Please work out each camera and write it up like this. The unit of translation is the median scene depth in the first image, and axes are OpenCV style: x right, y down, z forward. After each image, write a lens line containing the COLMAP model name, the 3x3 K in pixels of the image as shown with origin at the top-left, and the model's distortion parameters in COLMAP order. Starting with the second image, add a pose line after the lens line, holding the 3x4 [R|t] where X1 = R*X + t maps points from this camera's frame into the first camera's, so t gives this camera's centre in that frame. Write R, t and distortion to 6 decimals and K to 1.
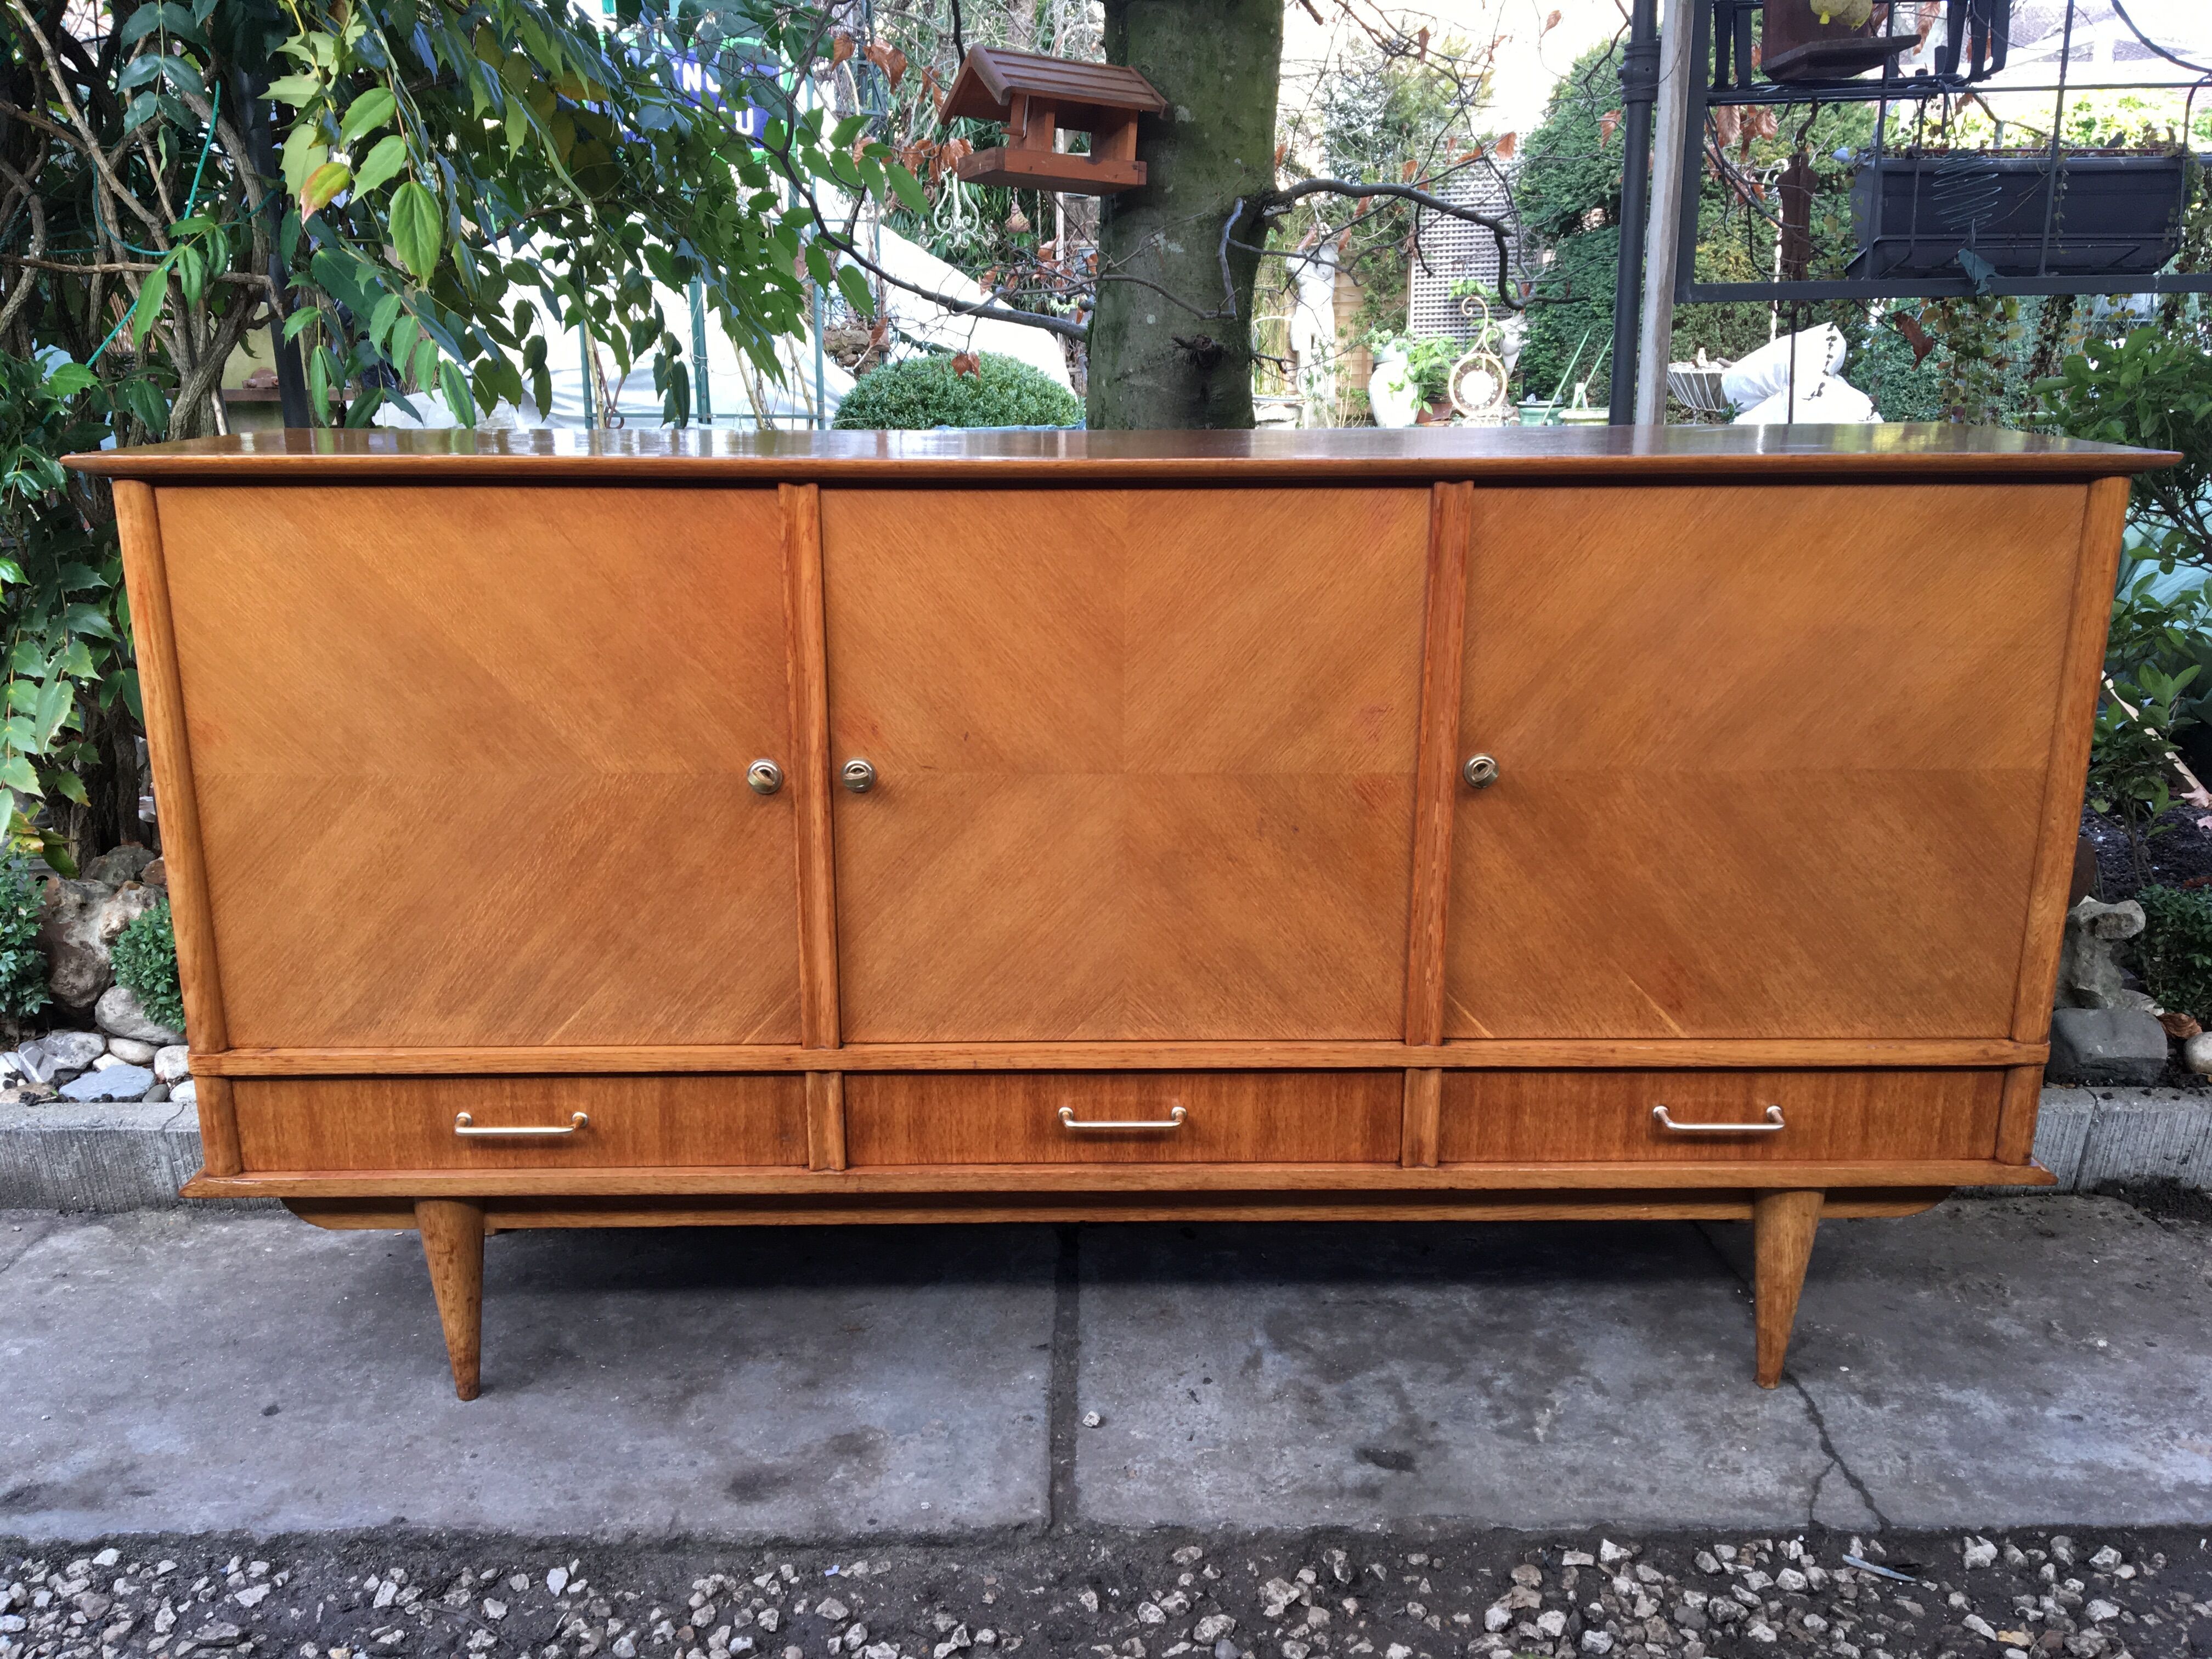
lens RADIAL K [[1853.4, 0, 1108.9], [0, 1853.4, 825.5], [0, 0, 1]] dist [0.078849, -0.104536]
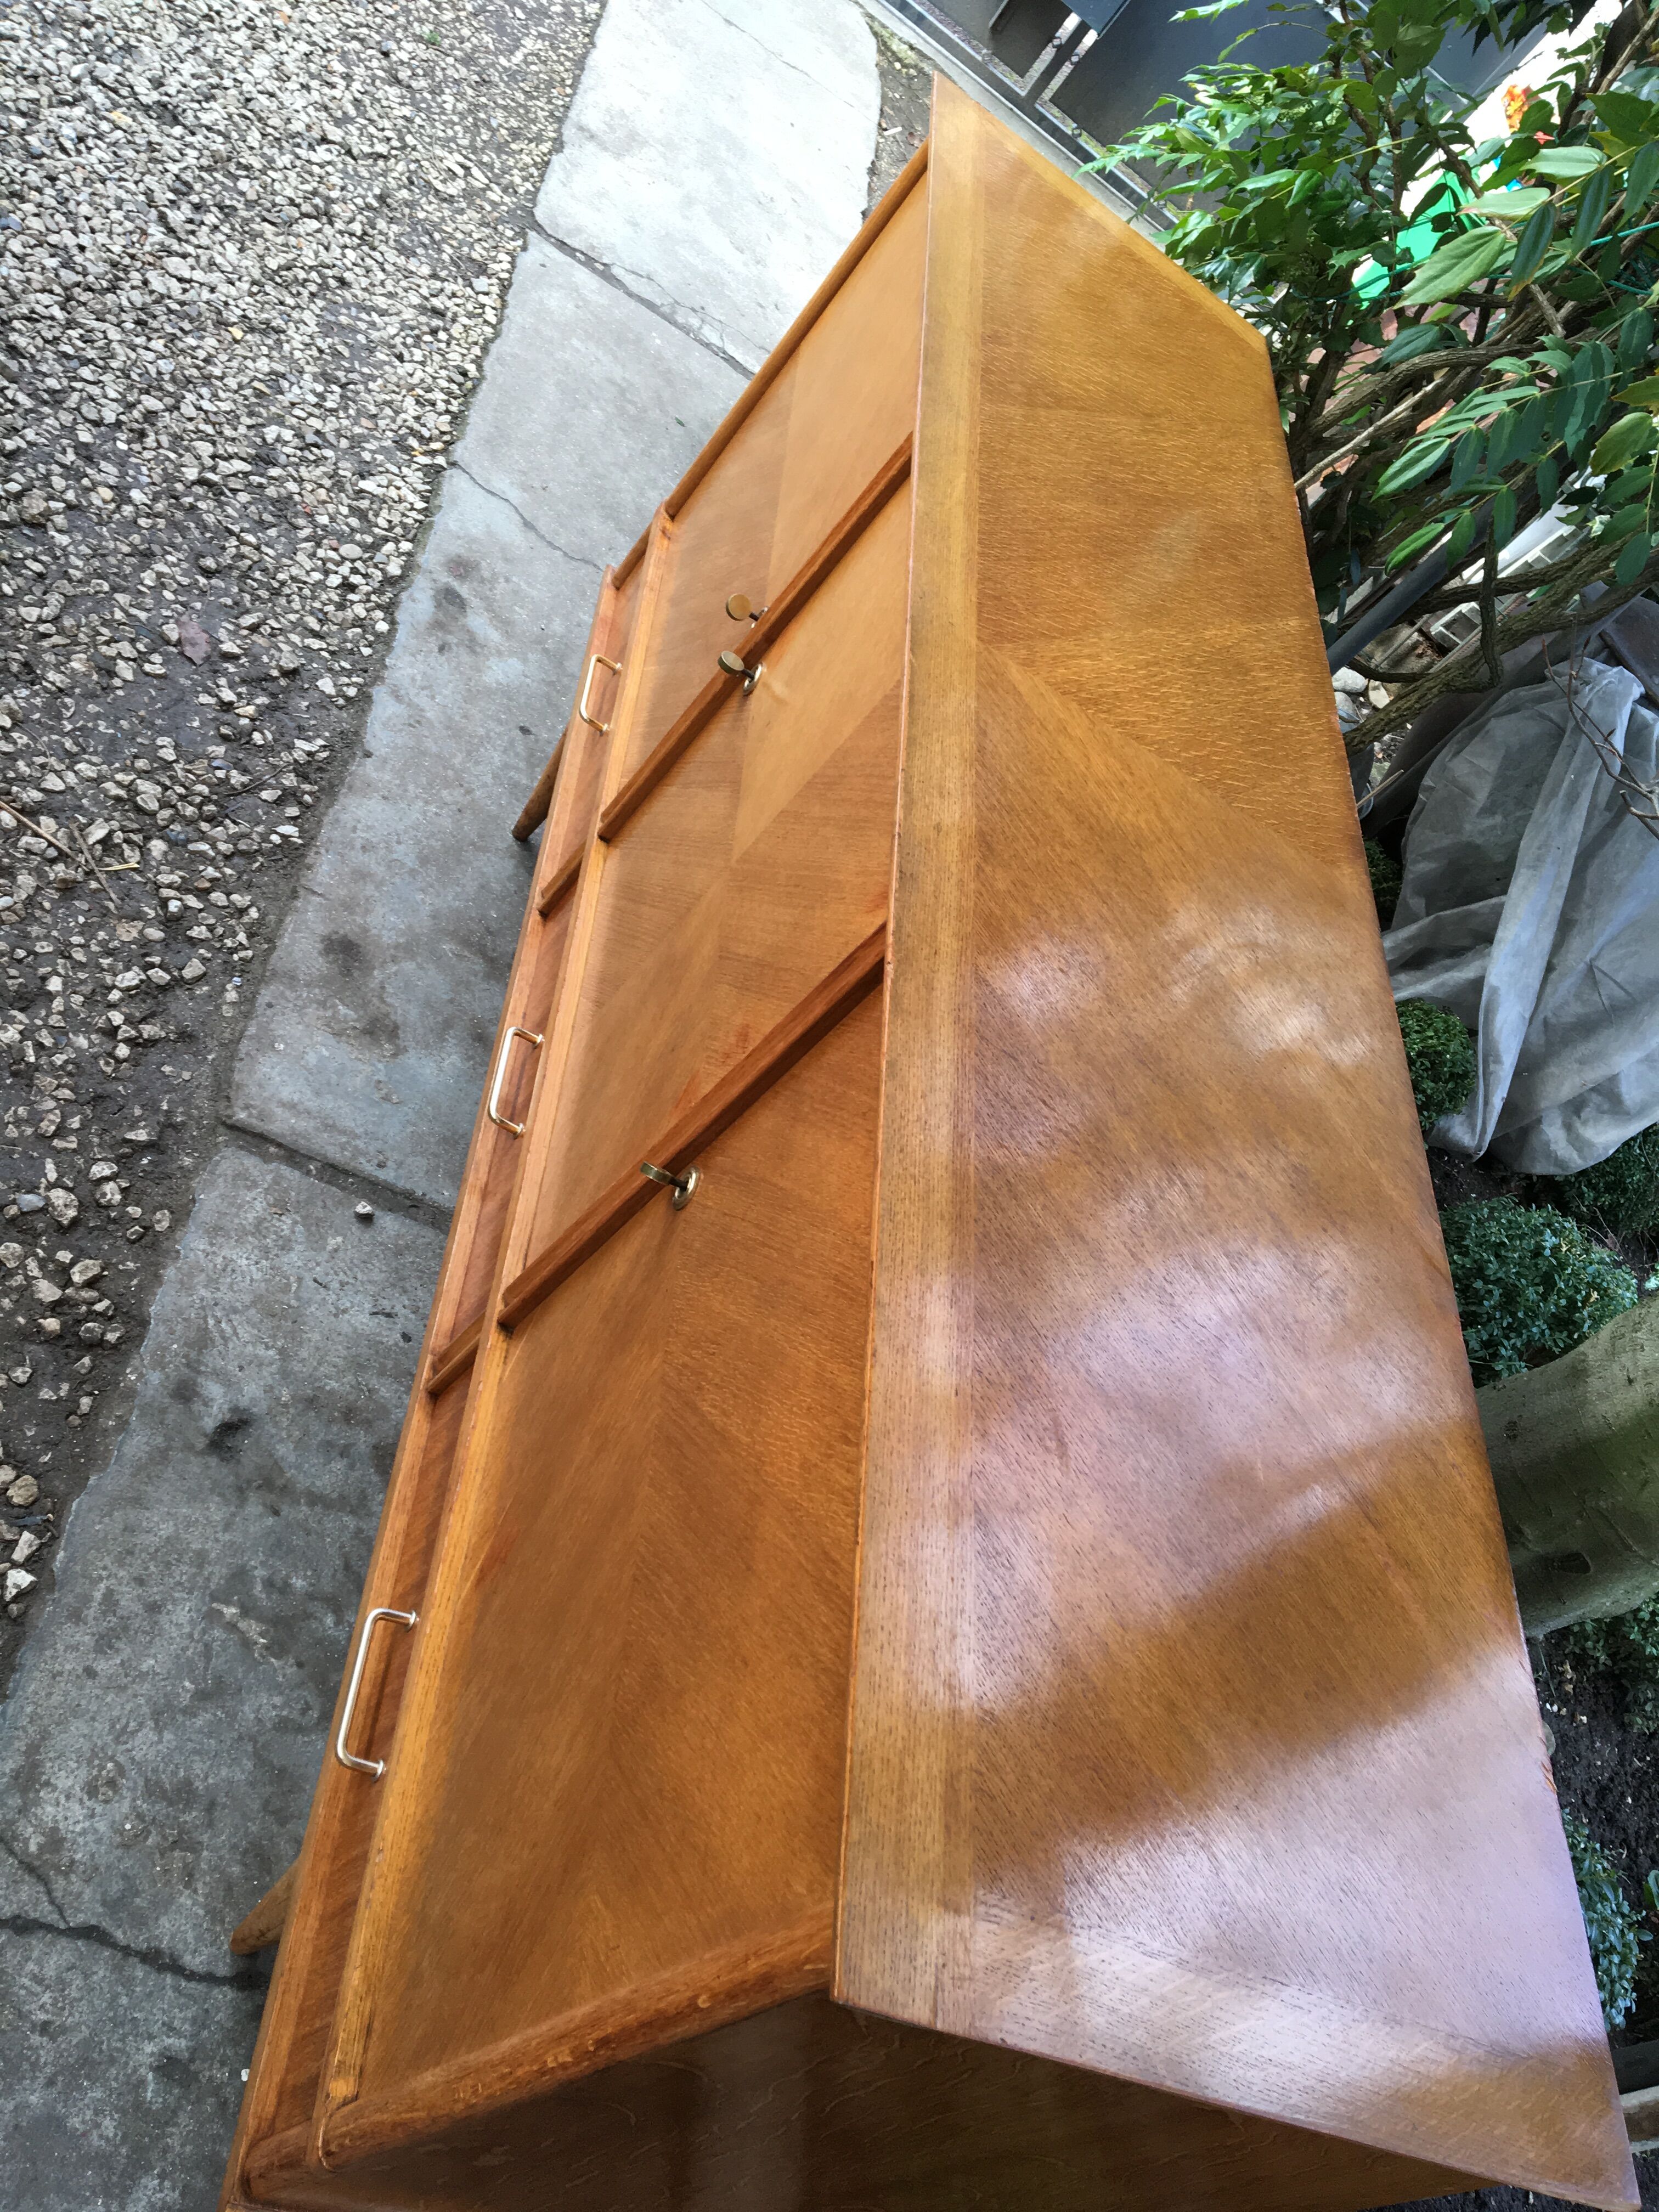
lens RADIAL K [[1853.4, 0, 832.5], [0, 1853.4, 1104.1], [0, 0, 1]] dist [0.078849, -0.104536]
pose [[-0.063812, 0.749800, -0.658580, 0.640627], [-0.769082, 0.383593, 0.511243, -0.452721], [0.635956, 0.539126, 0.552180, 0.595214]]
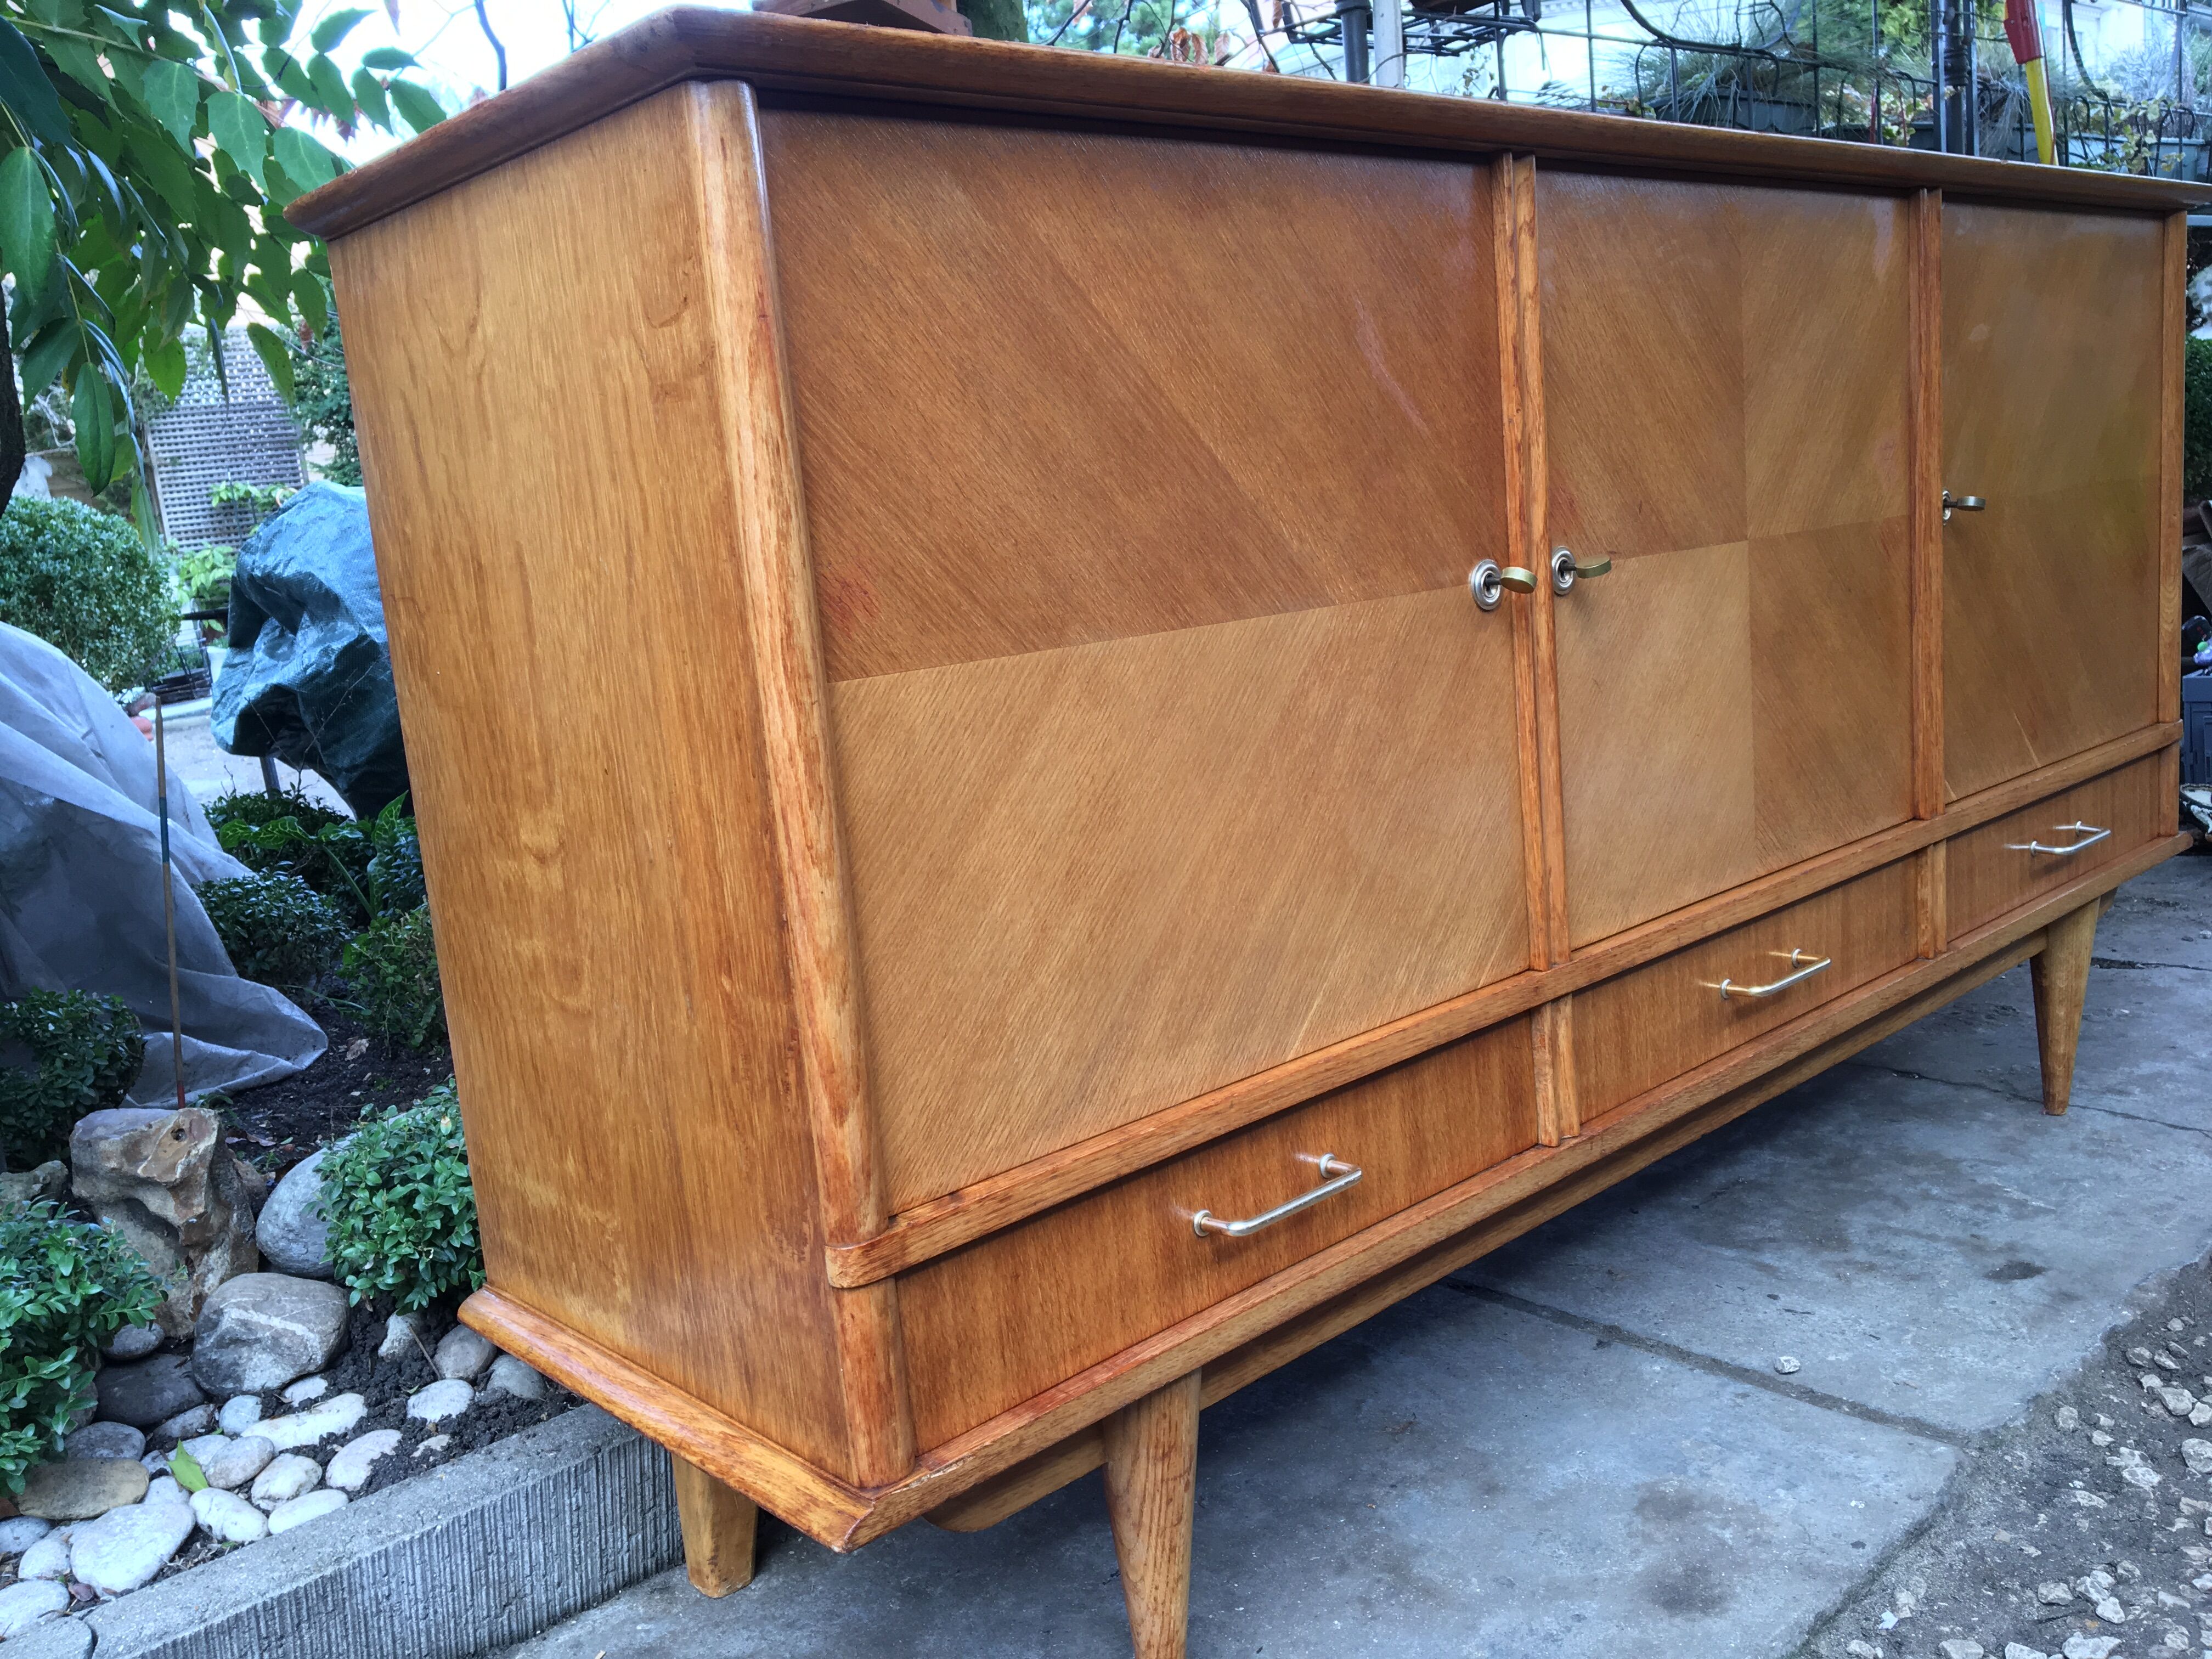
lens RADIAL K [[1853.4, 0, 1110.3], [0, 1853.4, 830.8], [0, 0, 1]] dist [0.078849, -0.104536]
pose [[0.742039, -0.180799, 0.645515, -0.742826], [0.260948, 0.964896, -0.029714, 0.046084], [-0.617482, 0.190495, 0.763170, 0.547877]]
